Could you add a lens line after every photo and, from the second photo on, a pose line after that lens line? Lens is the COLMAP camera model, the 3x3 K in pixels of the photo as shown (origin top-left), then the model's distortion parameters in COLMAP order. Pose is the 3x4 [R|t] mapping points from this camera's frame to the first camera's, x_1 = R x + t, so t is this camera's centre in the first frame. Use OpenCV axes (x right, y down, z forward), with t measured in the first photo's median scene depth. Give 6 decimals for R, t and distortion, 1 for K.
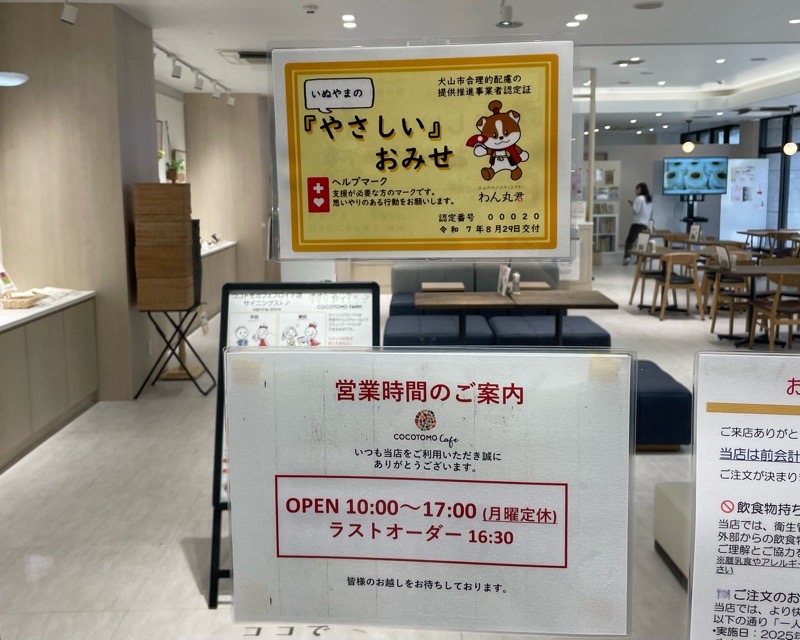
lens RADIAL K [[573.3, 0, 400.0], [0, 573.3, 320.0], [0, 0, 1]] dist [-0.000231, -0.003119]
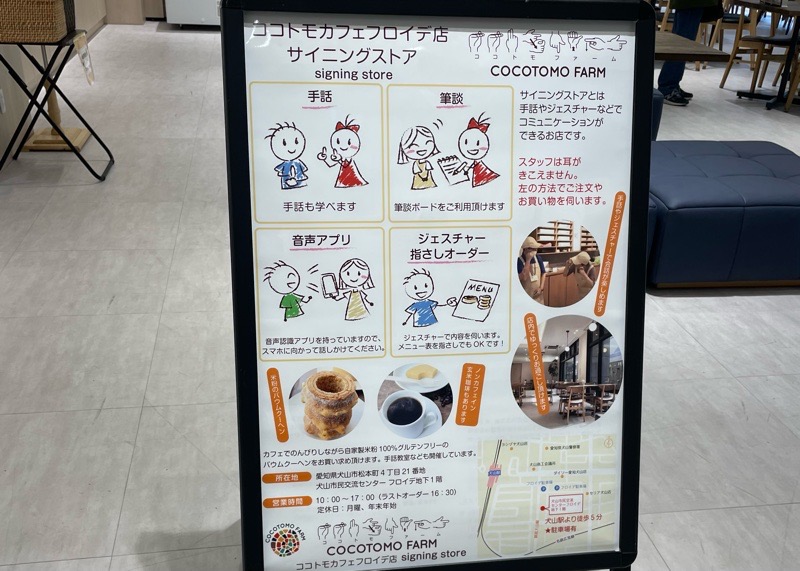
lens RADIAL K [[681.0, 0, 400.0], [0, 681.0, 285.5], [0, 0, 1]] dist [0.090201, -0.135934]
pose [[0.994887, -0.004245, 0.100907, -0.188651], [-0.027236, 0.950823, 0.308536, -0.020075], [-0.097254, -0.309707, 0.945845, 0.423830]]
